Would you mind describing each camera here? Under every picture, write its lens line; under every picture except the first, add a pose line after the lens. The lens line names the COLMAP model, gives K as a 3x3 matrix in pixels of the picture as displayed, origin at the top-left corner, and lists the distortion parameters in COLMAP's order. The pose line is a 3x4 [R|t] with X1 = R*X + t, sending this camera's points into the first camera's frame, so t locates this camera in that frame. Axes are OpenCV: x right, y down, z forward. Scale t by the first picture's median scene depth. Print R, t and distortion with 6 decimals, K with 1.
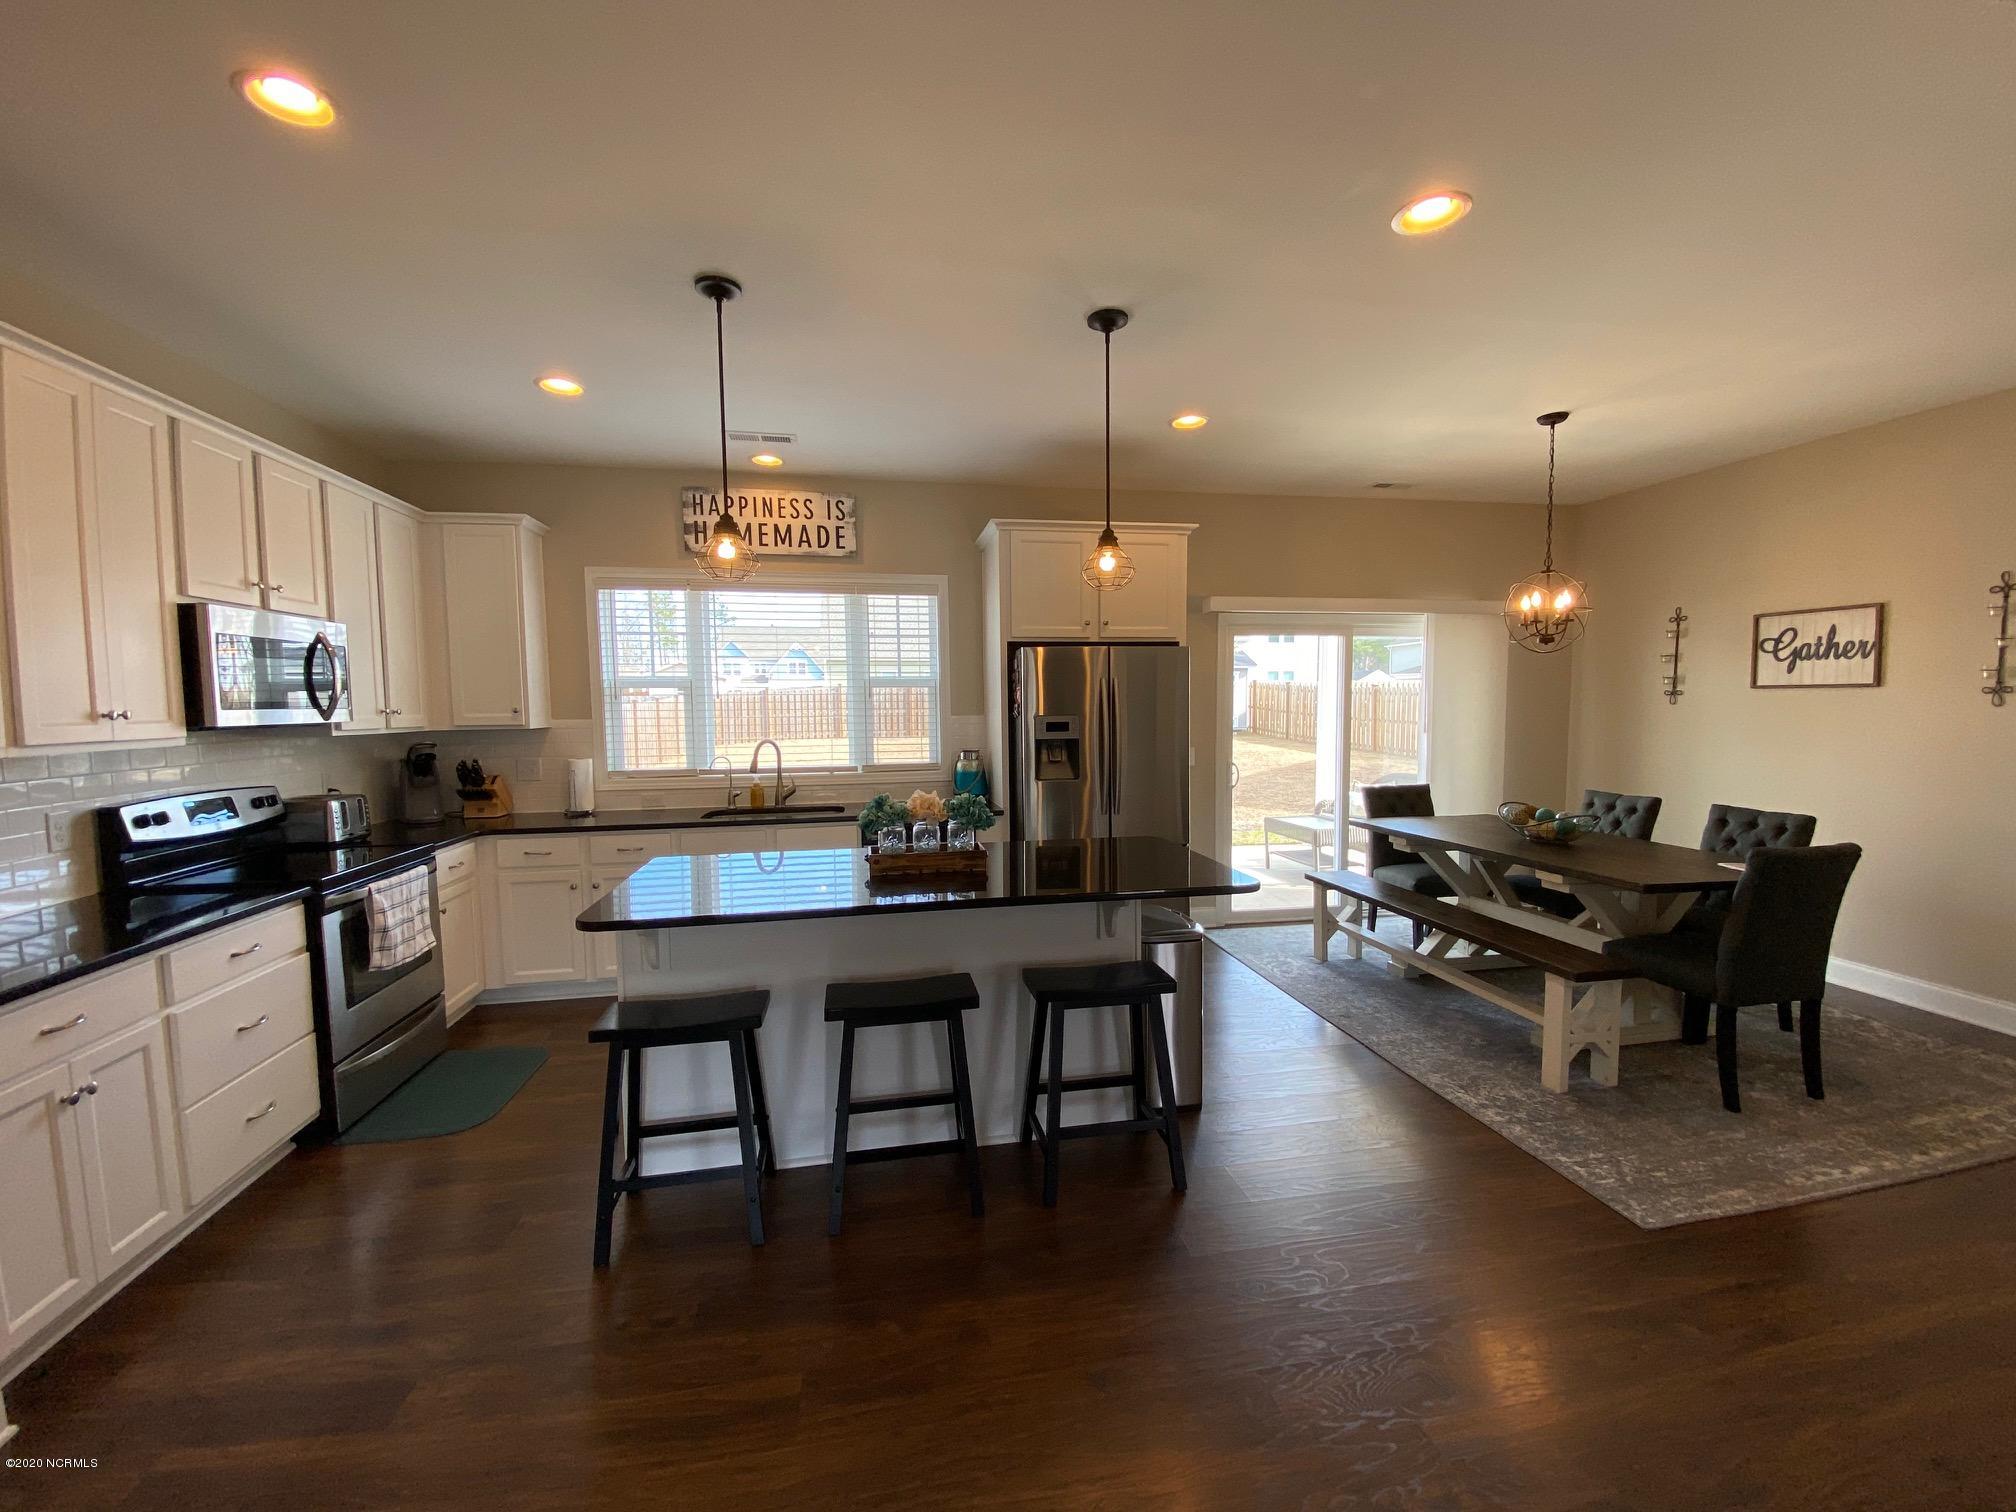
lens RADIAL K [[810.6, 0, 1015.6], [0, 810.6, 766.3], [0, 0, 1]] dist [0.028575, -0.024226]
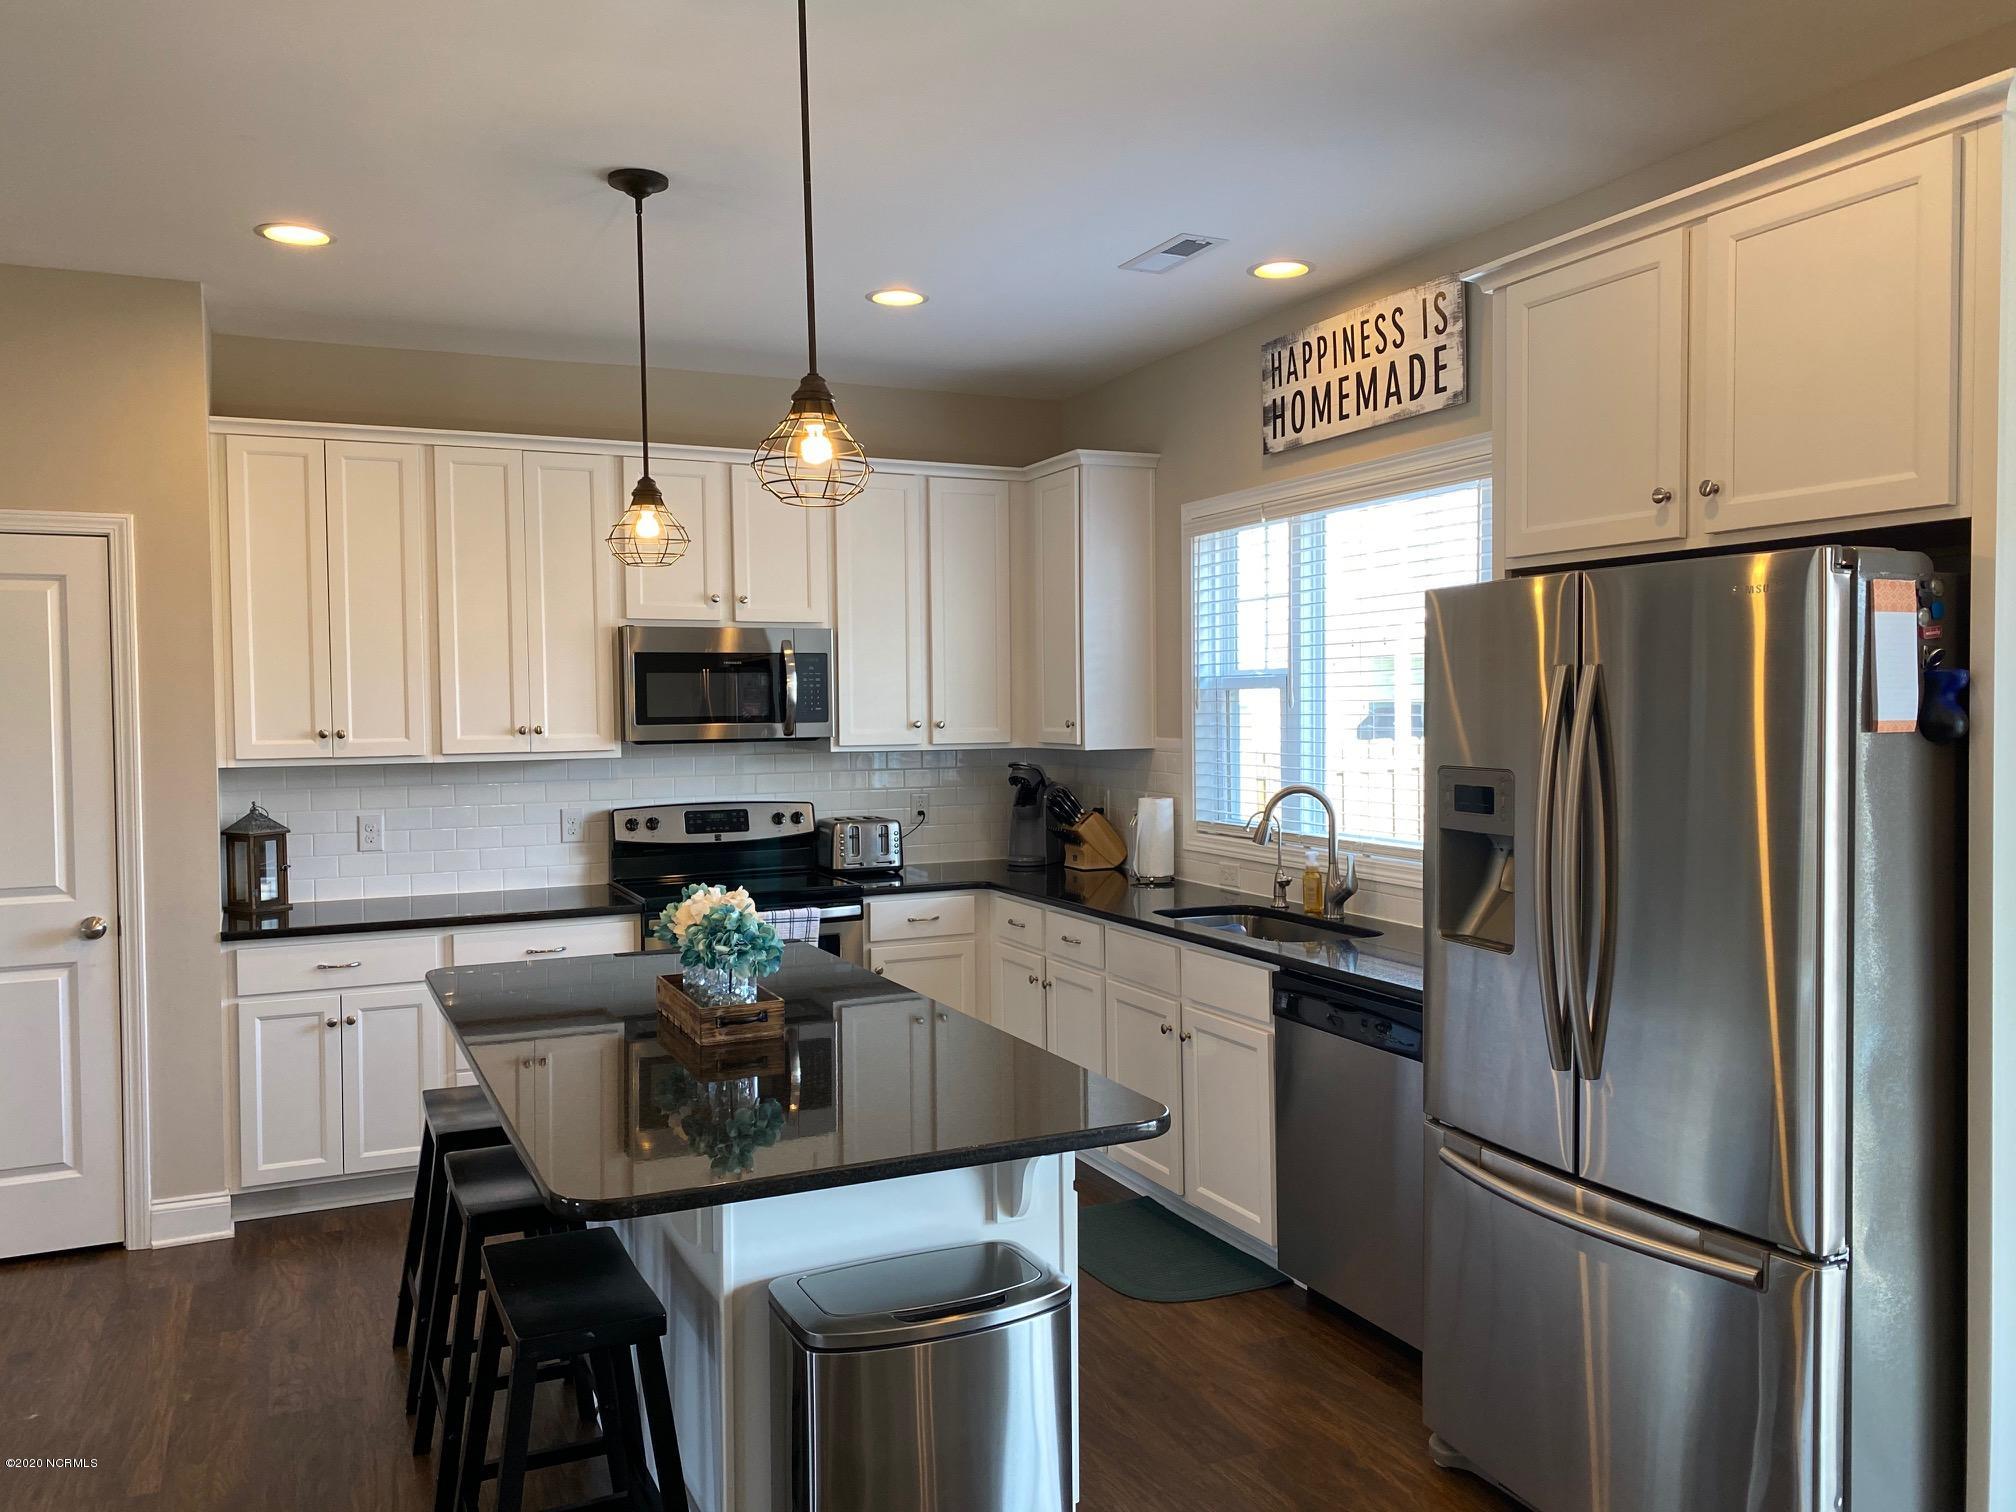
lens RADIAL K [[1552.6, 0, 1016.9], [0, 1552.6, 751.8], [0, 0, 1]] dist [0.070670, -0.002540]
pose [[0.243152, 0.037854, -0.969249, 0.630100], [-0.065594, 0.997593, 0.022506, -0.064251], [0.967768, 0.058104, 0.245050, 0.558739]]
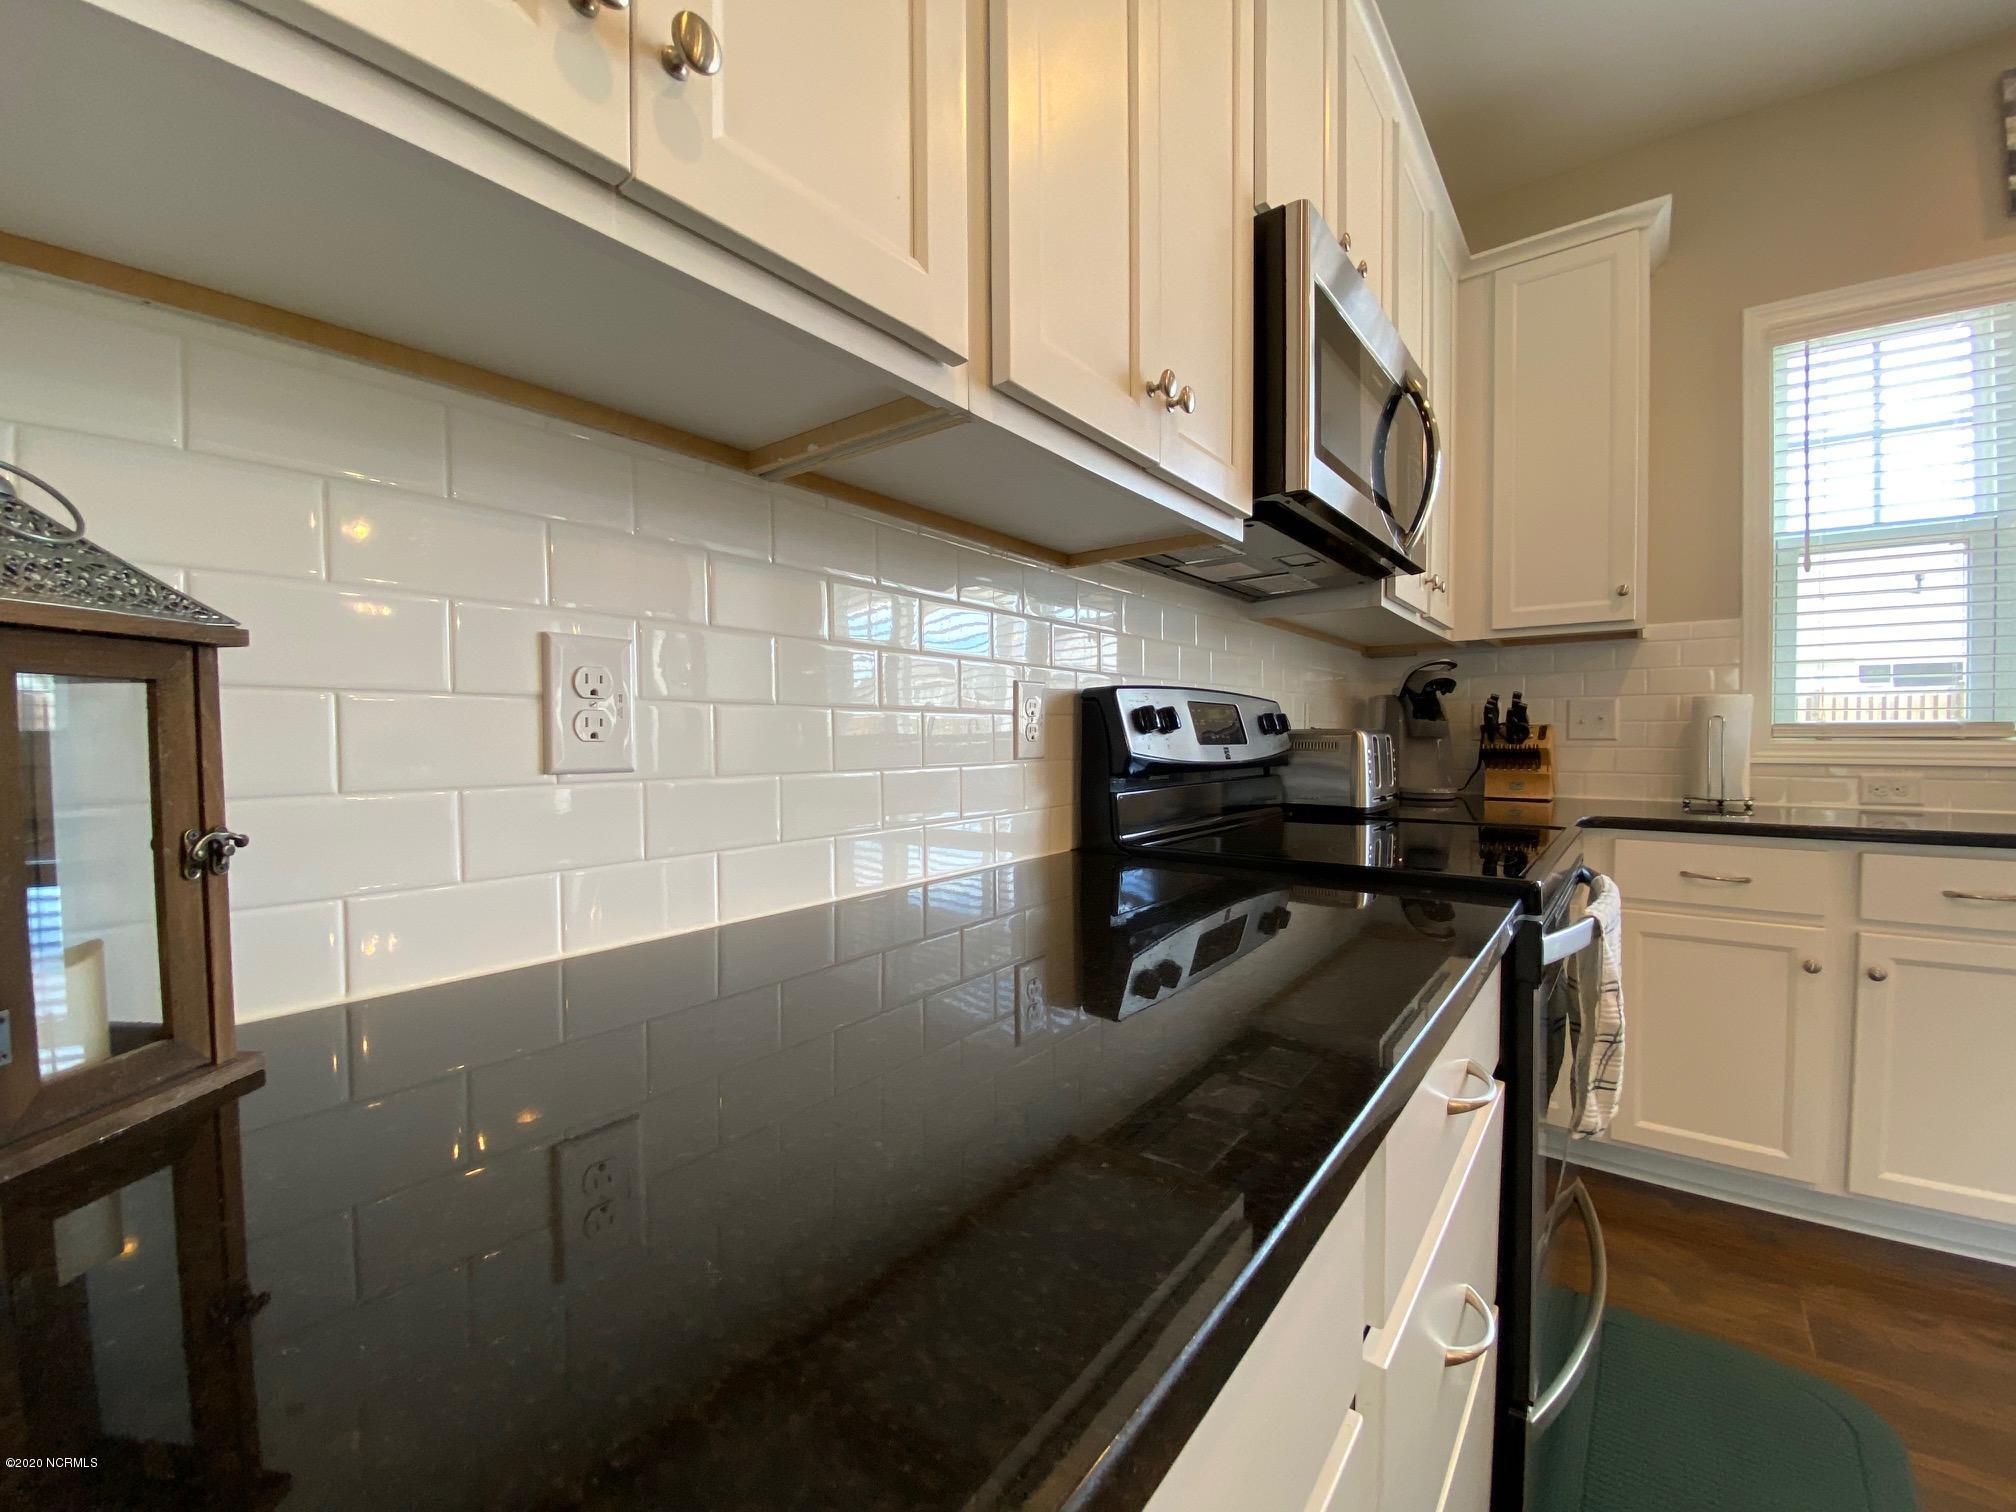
lens RADIAL K [[810.6, 0, 1015.6], [0, 810.6, 766.3], [0, 0, 1]] dist [0.028575, -0.024226]
pose [[0.654905, 0.032992, -0.754991, -0.425503], [-0.057430, 0.998330, -0.006191, 0.059956], [0.753526, 0.047414, 0.655706, 0.346530]]
